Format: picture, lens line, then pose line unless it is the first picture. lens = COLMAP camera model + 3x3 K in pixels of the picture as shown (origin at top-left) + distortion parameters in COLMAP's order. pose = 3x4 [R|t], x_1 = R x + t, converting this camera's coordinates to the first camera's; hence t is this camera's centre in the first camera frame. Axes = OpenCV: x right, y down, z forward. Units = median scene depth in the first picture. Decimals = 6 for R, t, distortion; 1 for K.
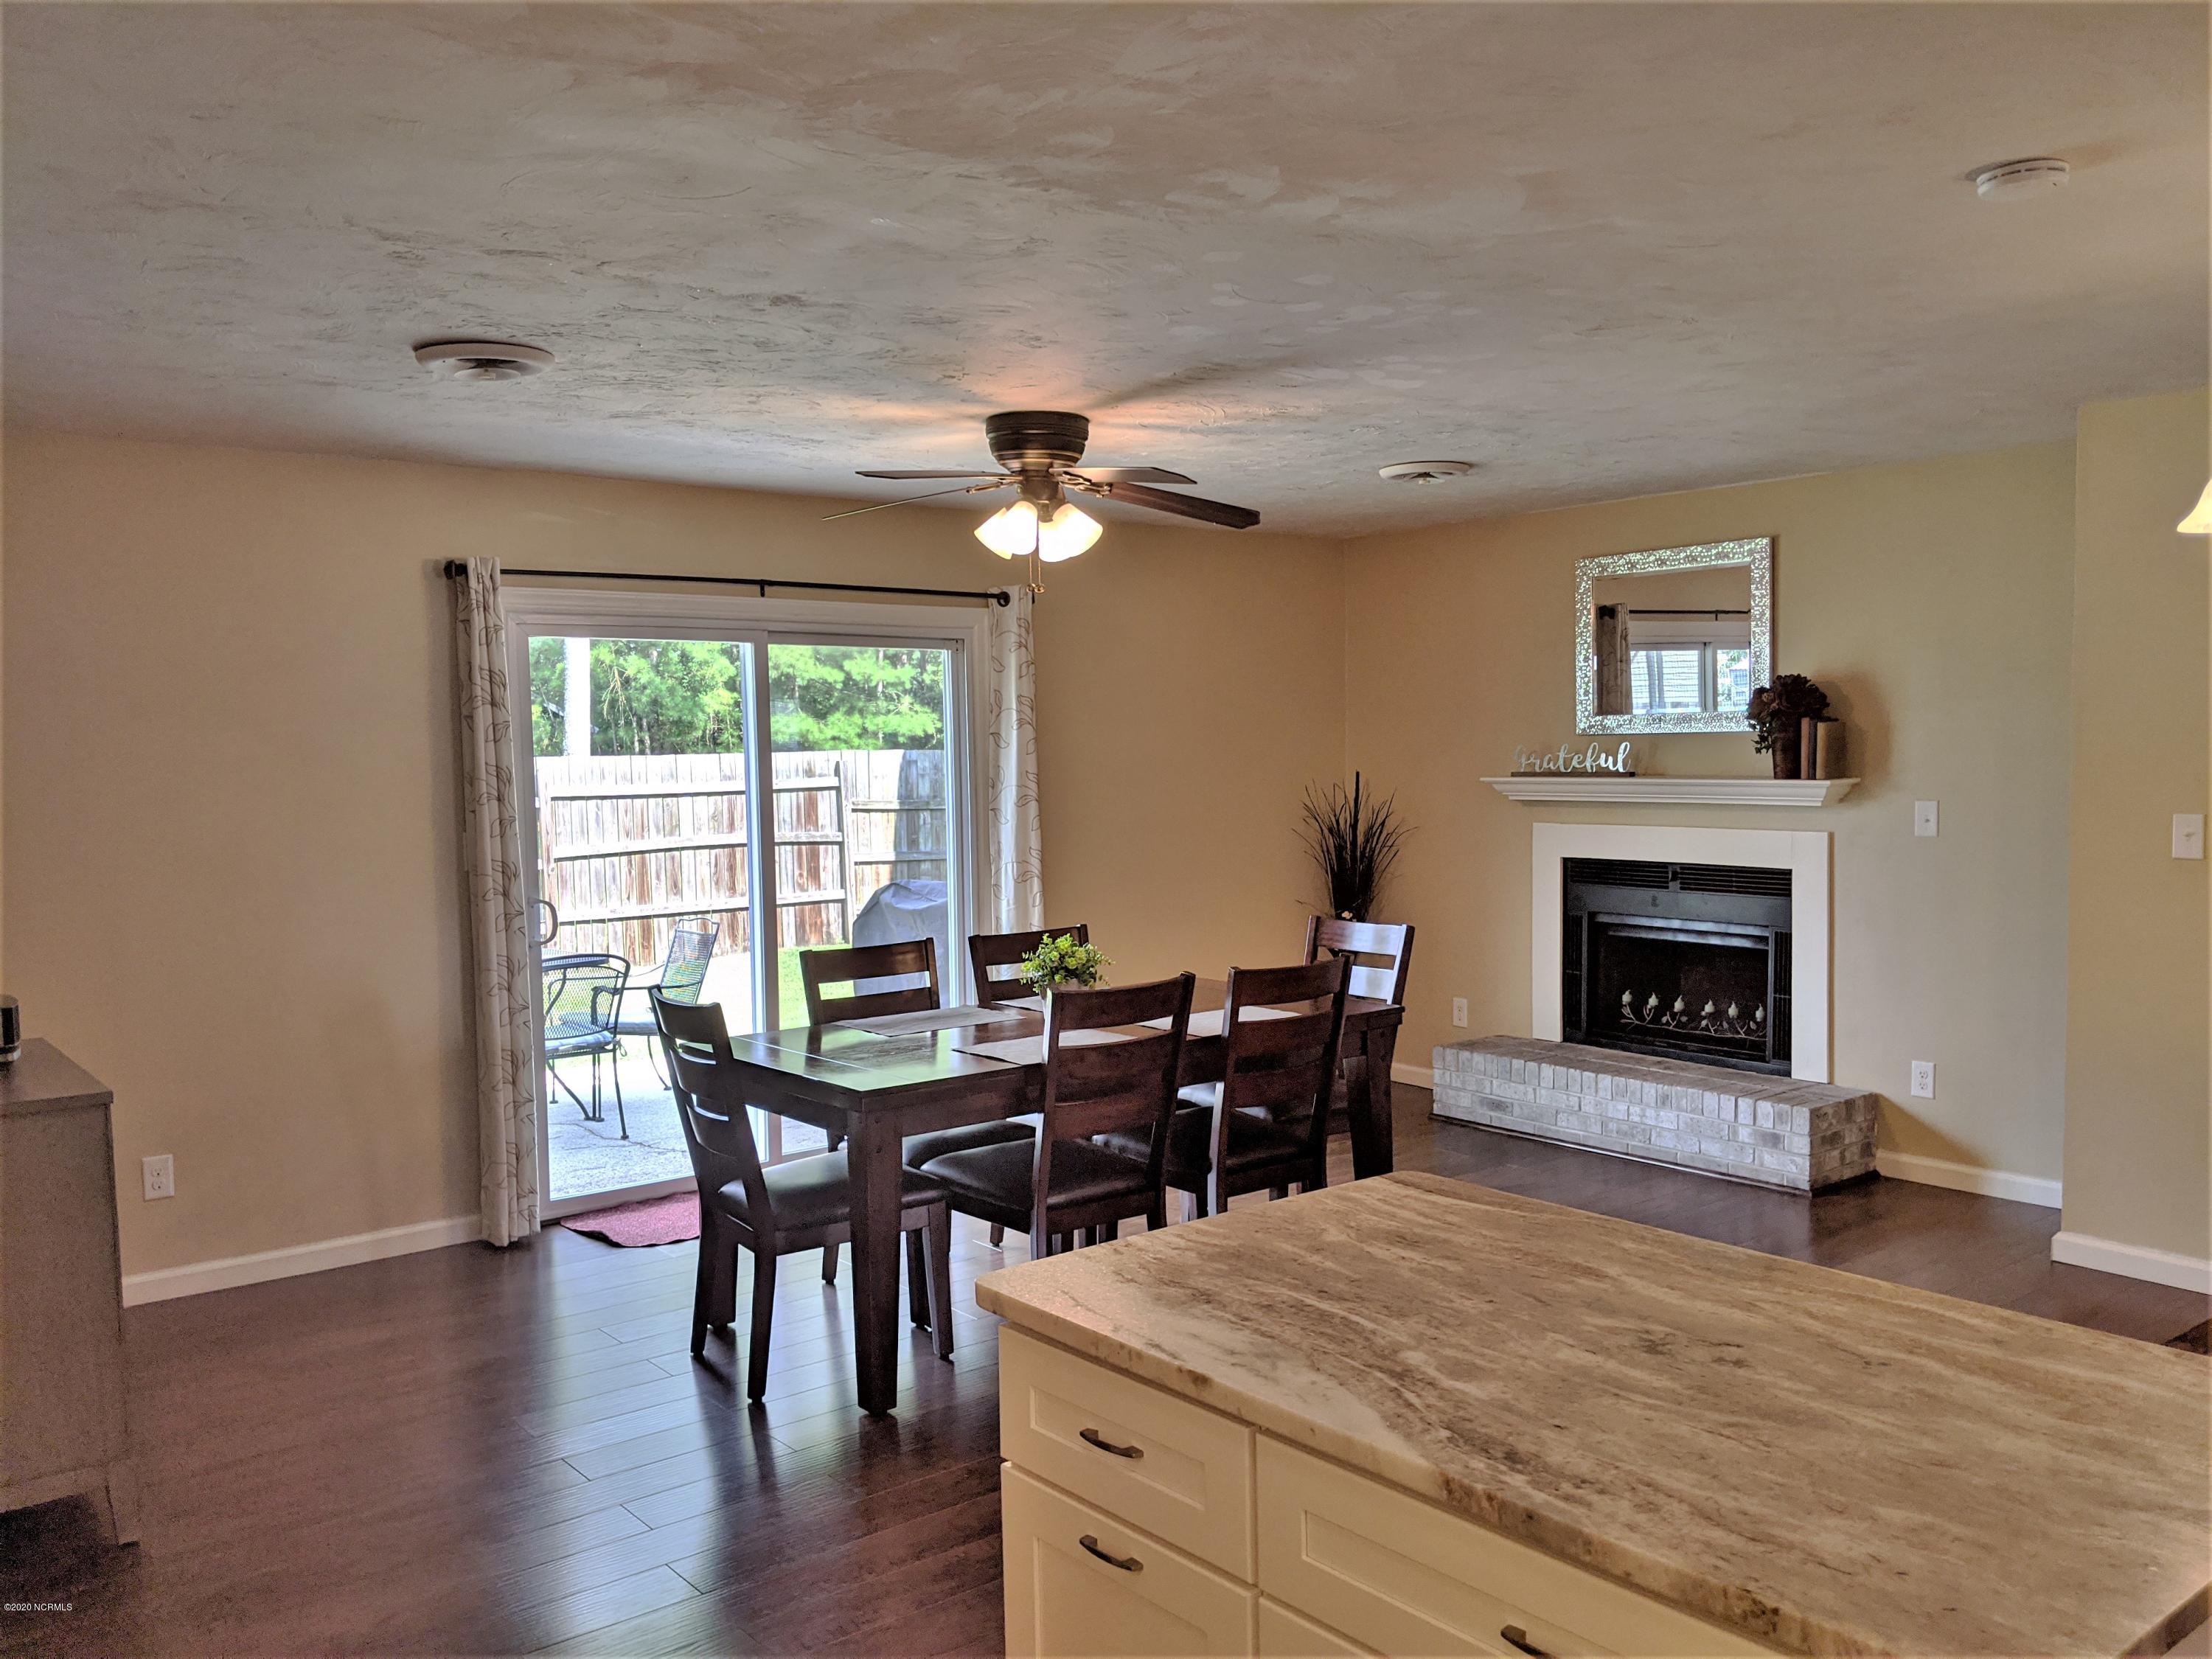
lens RADIAL K [[1768.8, 0, 1094.2], [0, 1768.8, 832.2], [0, 0, 1]] dist [0.059529, -0.082698]
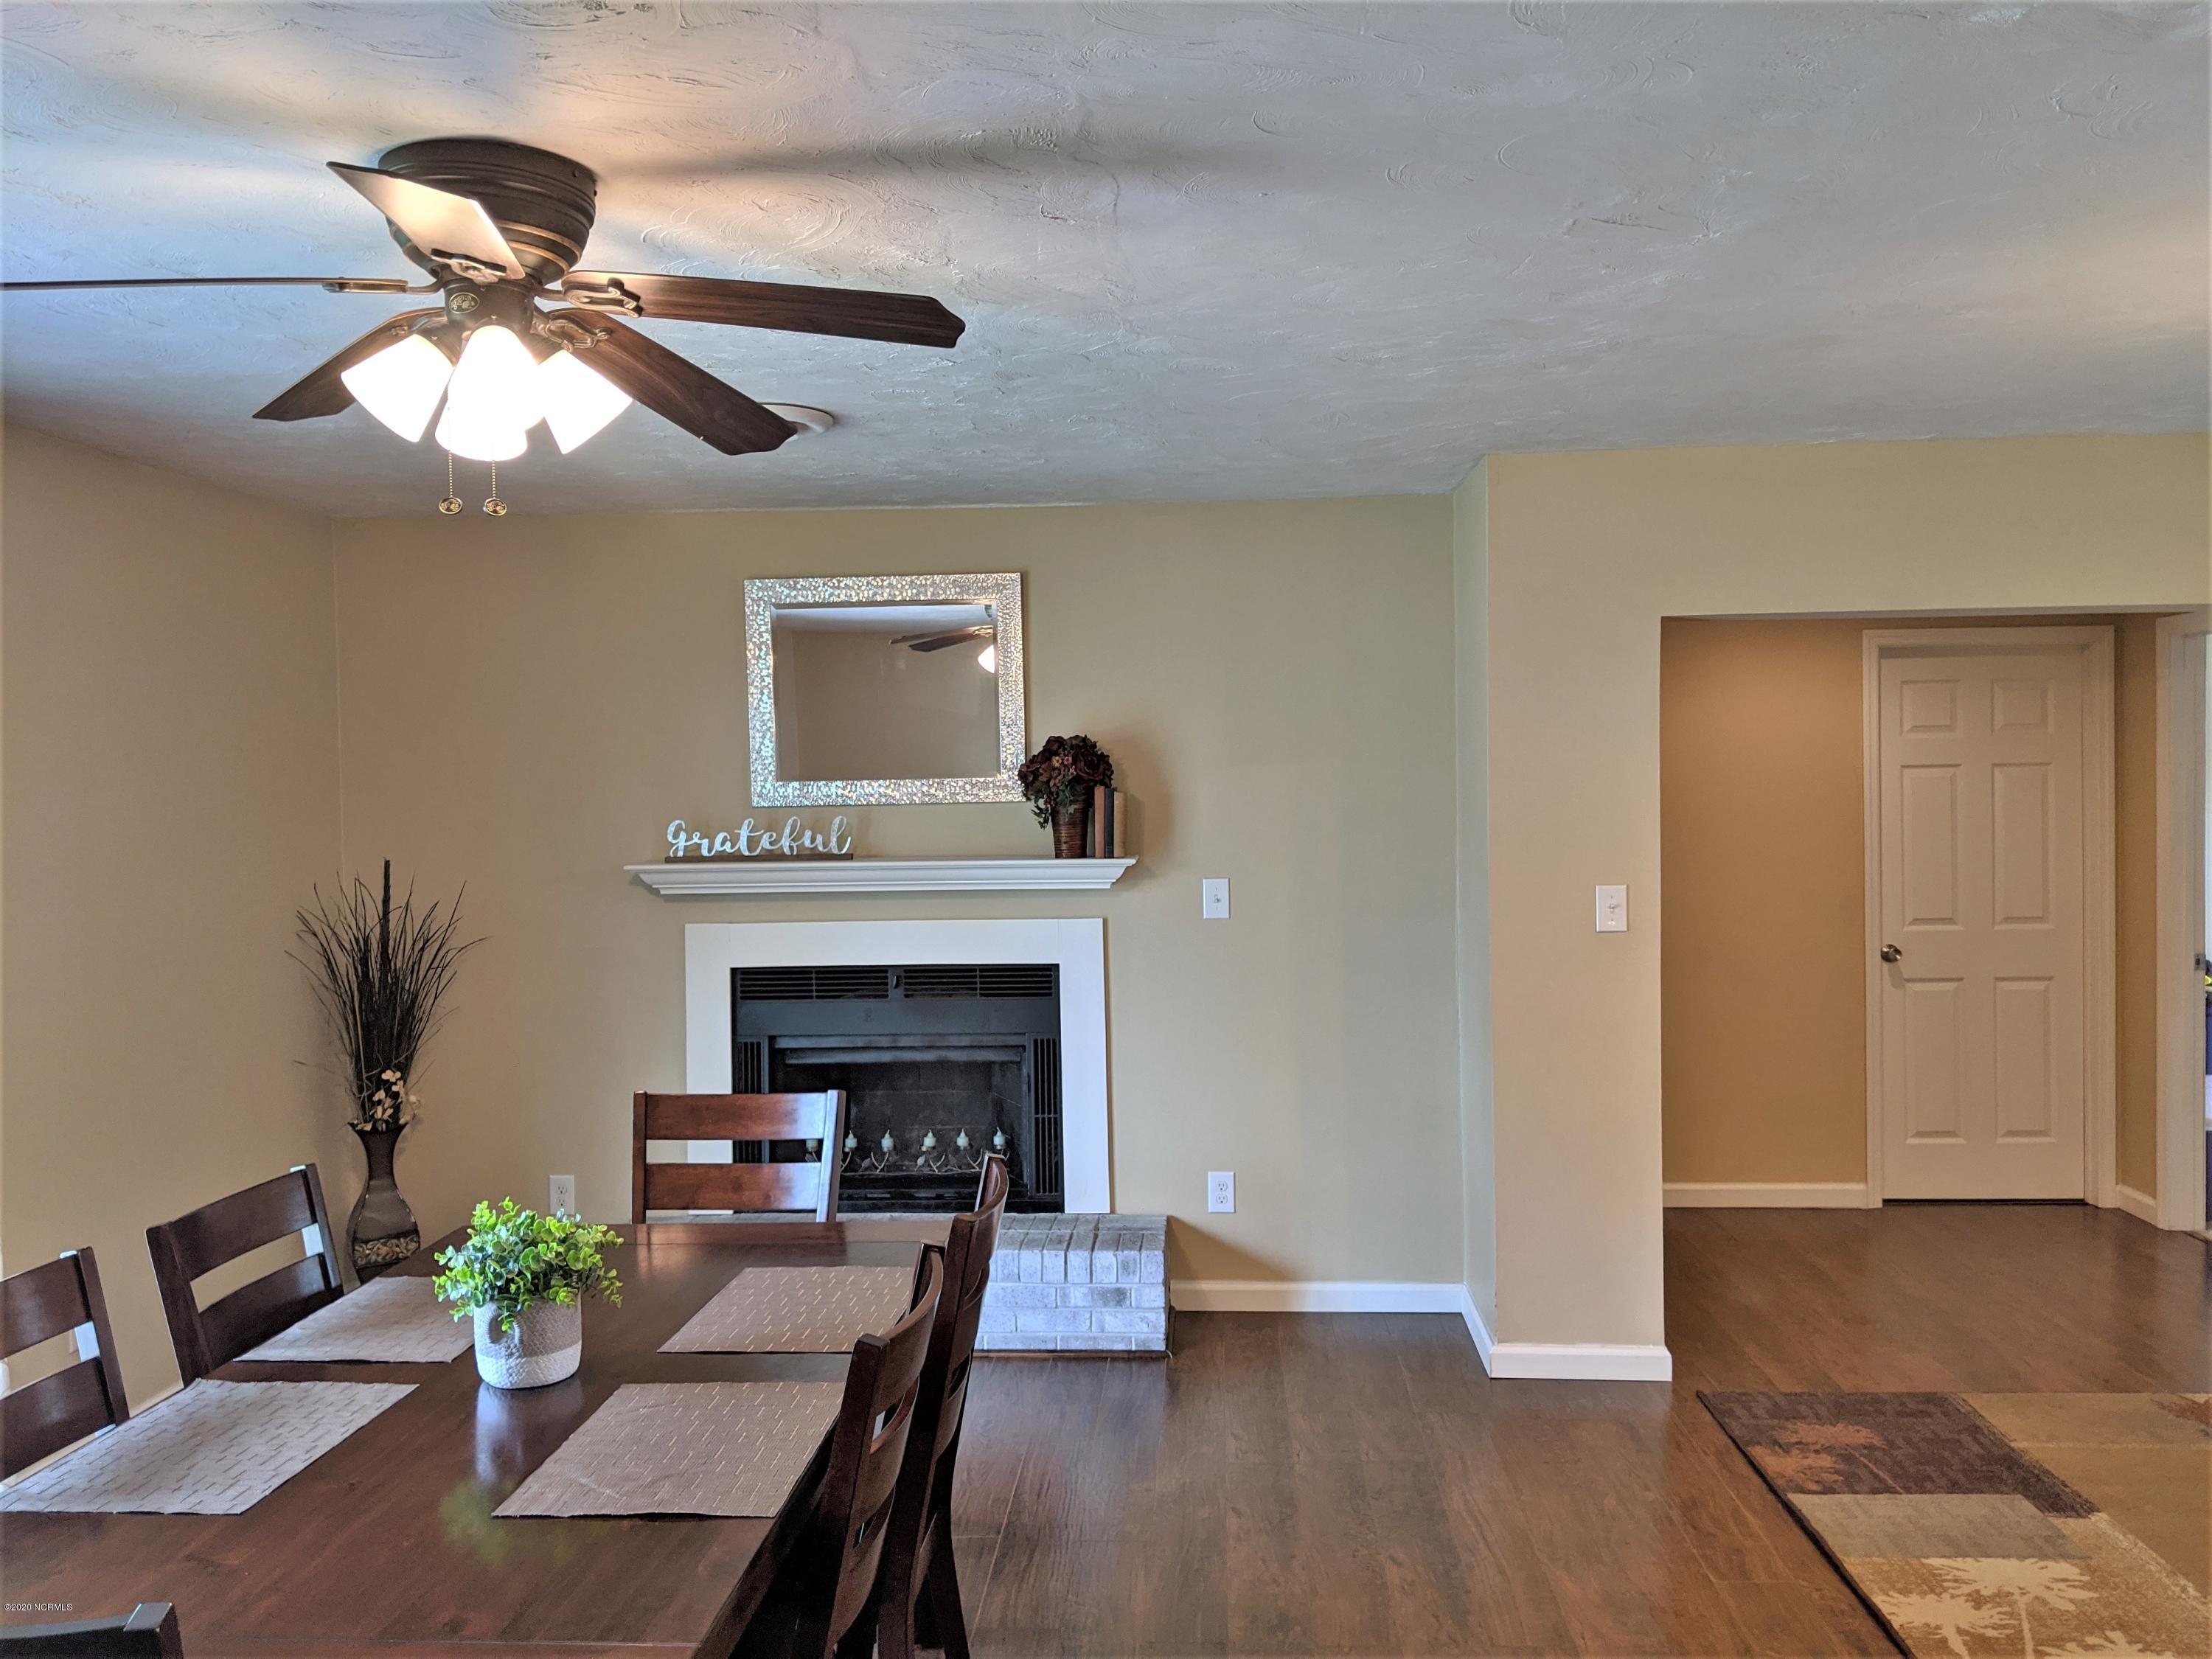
lens RADIAL K [[1768.8, 0, 1112.6], [0, 1768.8, 828.8], [0, 0, 1]] dist [0.059529, -0.082698]
pose [[0.676708, -0.009776, 0.736187, -0.214524], [0.043977, 0.998663, -0.027163, -0.020164], [-0.734937, 0.050756, 0.676233, 0.420535]]
